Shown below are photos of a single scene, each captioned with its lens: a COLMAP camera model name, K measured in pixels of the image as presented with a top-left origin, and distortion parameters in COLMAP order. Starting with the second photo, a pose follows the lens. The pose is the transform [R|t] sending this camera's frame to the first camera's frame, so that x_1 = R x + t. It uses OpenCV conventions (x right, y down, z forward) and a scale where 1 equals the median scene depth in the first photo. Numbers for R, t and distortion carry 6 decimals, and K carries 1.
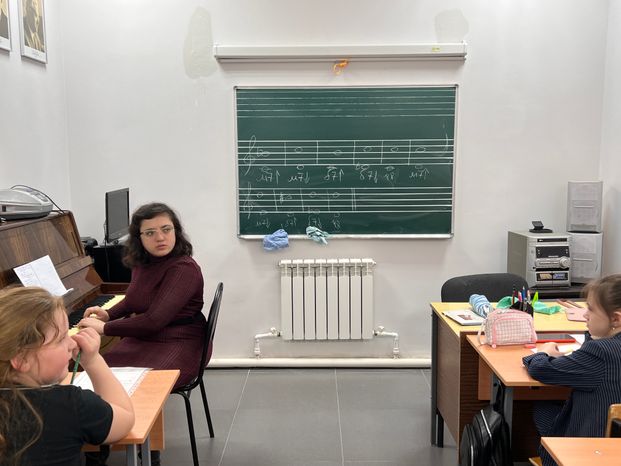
lens RADIAL K [[594.6, 0, 310.3], [0, 594.6, 232.1], [0, 0, 1]] dist [0.021617, 0.000000]
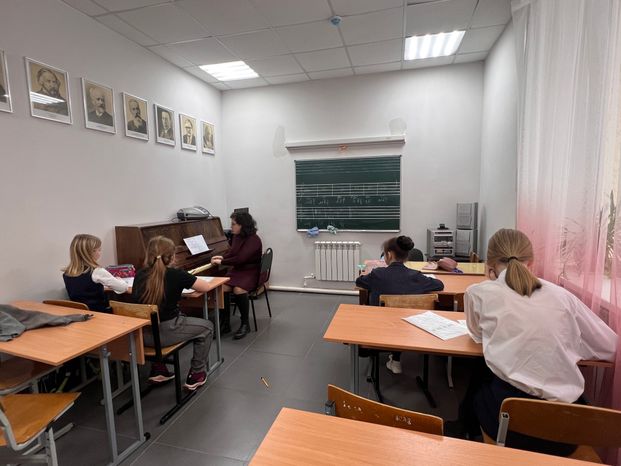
lens RADIAL K [[327.9, 0, 310.0], [0, 327.9, 232.8], [0, 0, 1]] dist [-0.030938, -0.000320]
pose [[0.970022, 0.013794, -0.242627, 0.217423], [-0.015787, 0.999856, -0.006271, 0.024411], [0.242505, 0.009914, 0.970099, -0.132392]]
